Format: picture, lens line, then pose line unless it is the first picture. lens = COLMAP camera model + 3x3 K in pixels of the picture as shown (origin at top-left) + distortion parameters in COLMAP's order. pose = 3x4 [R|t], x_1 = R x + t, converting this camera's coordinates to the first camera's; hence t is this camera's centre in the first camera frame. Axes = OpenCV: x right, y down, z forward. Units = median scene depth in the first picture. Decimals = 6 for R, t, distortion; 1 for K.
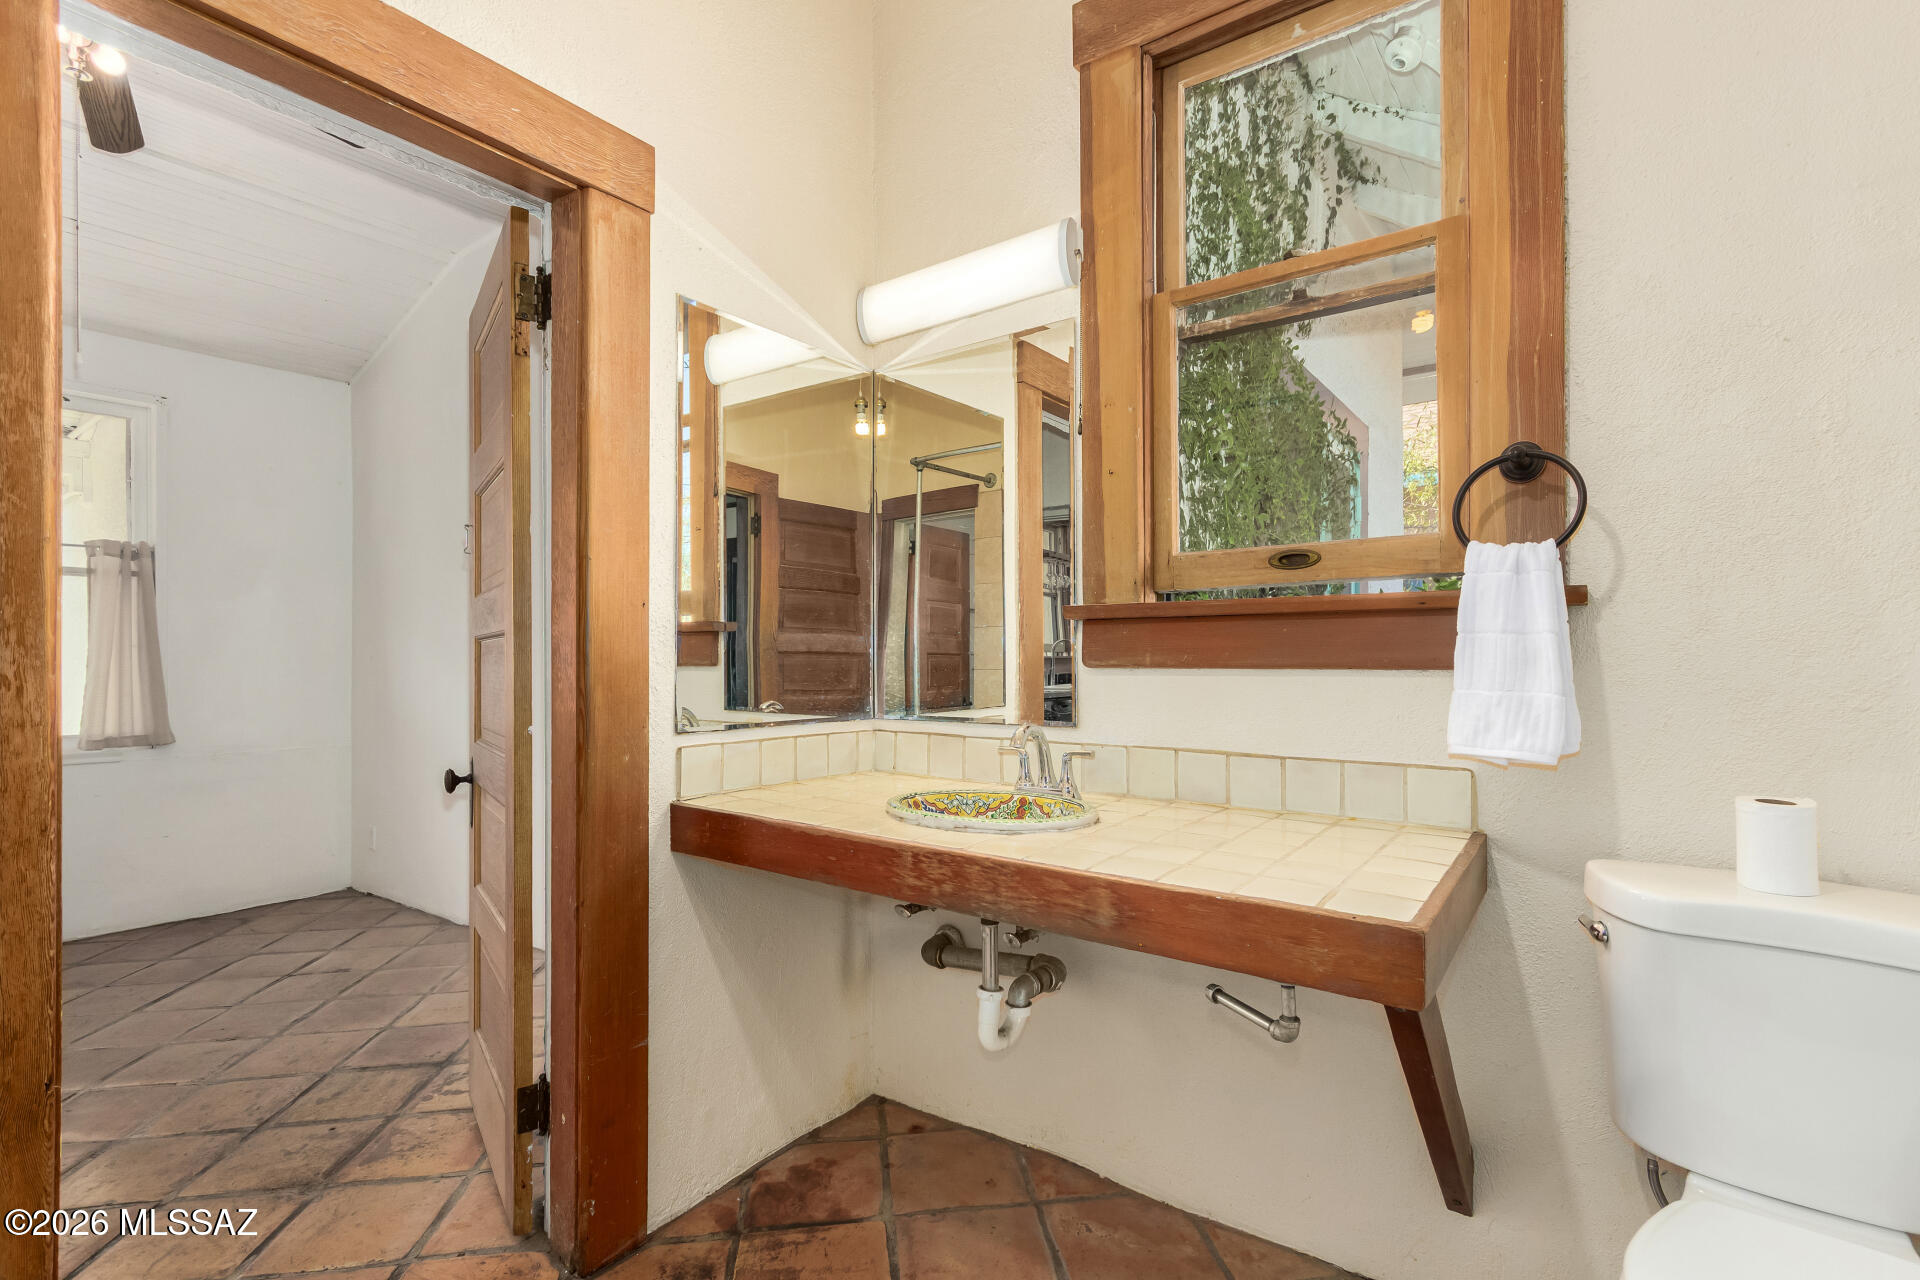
lens RADIAL K [[876.5, 0, 964.1], [0, 876.5, 647.0], [0, 0, 1]] dist [-0.016027, 0.000041]
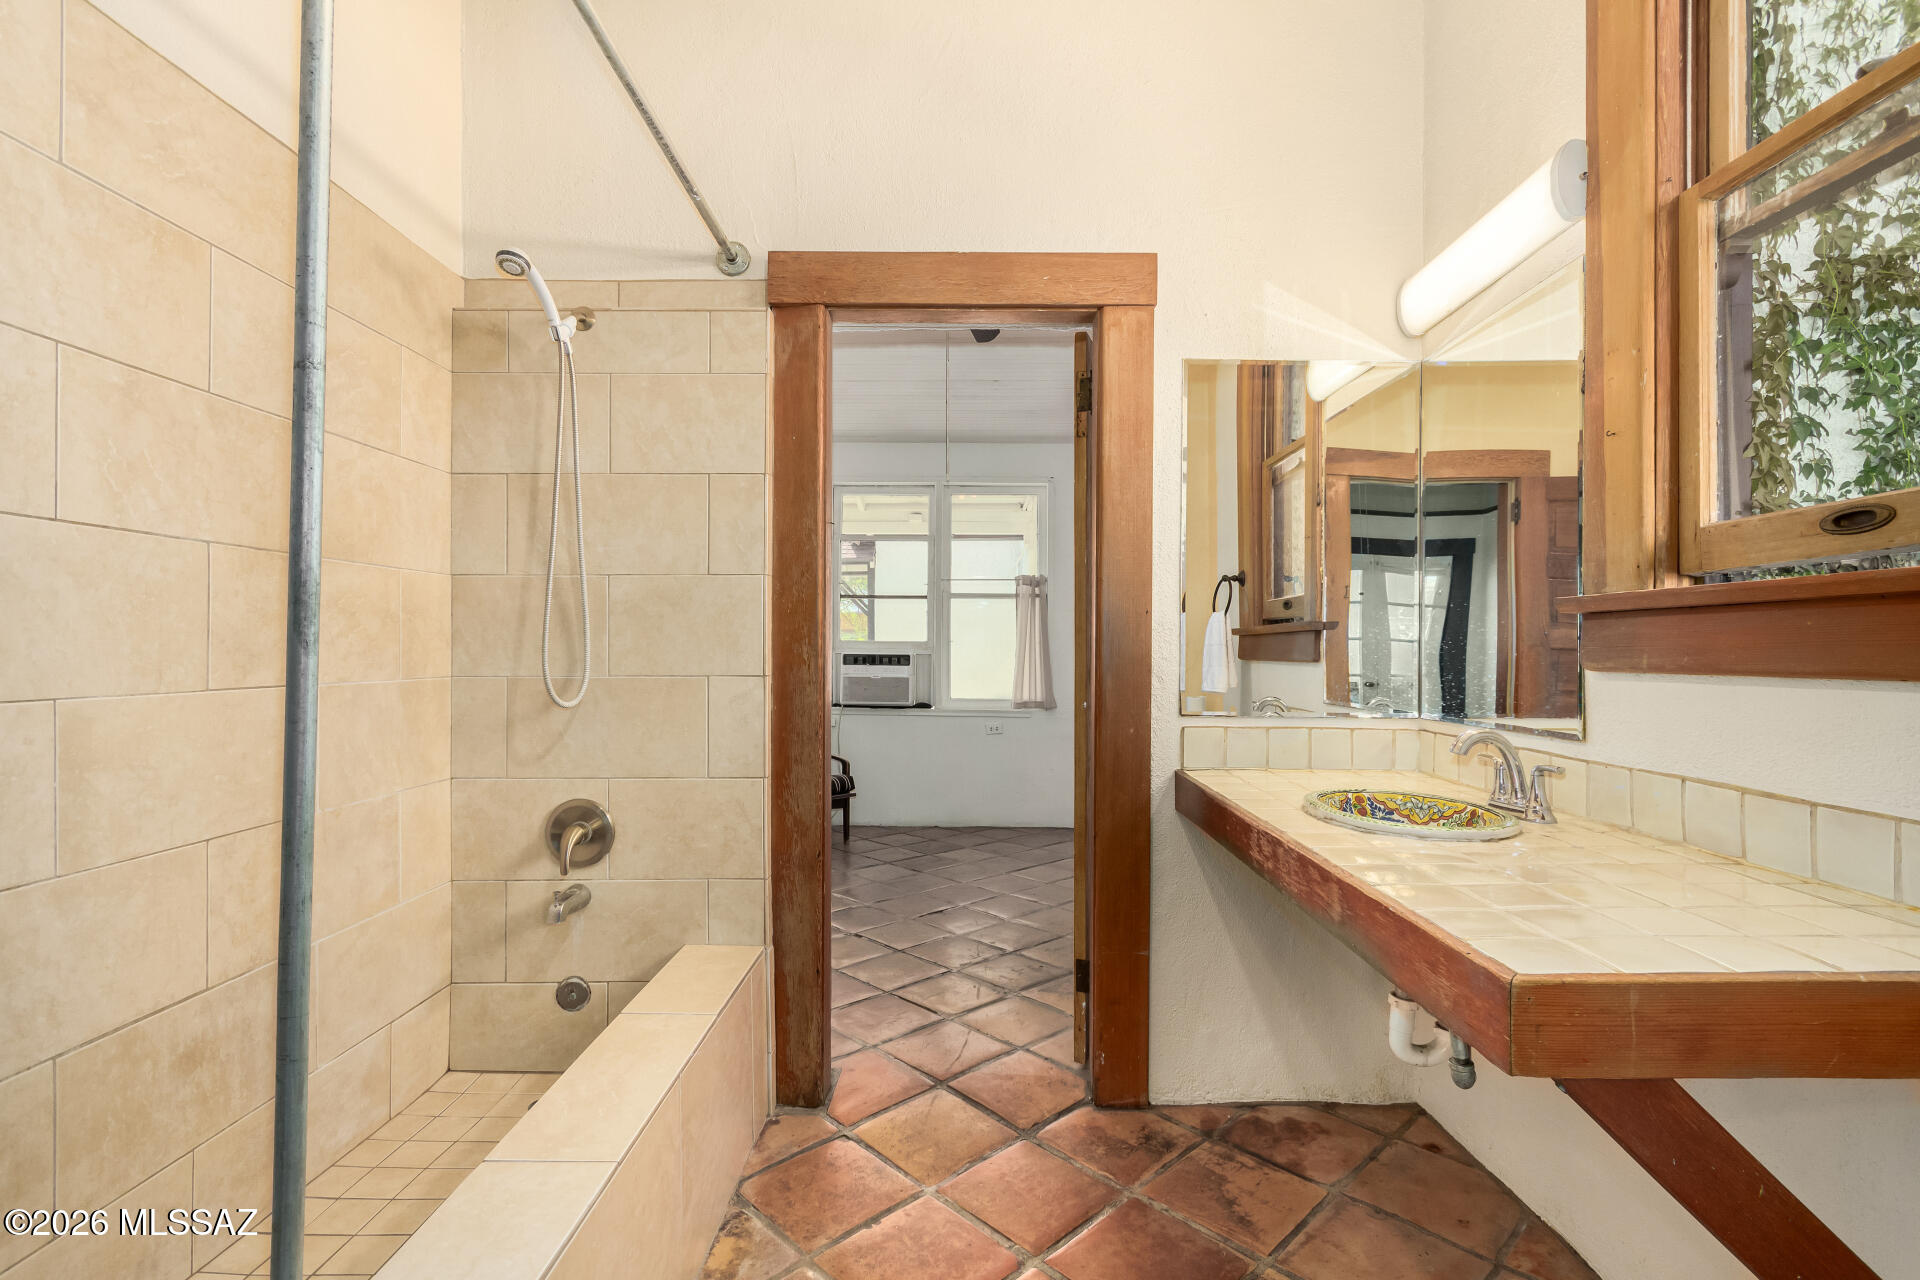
lens RADIAL K [[857.3, 0, 960.0], [0, 857.3, 640.0], [0, 0, 1]] dist [-0.020534, 0.000104]
pose [[0.572474, -0.002297, -0.819920, 0.472188], [-0.001227, 0.999993, -0.003658, -0.001628], [0.819922, 0.003101, 0.572467, 0.046264]]
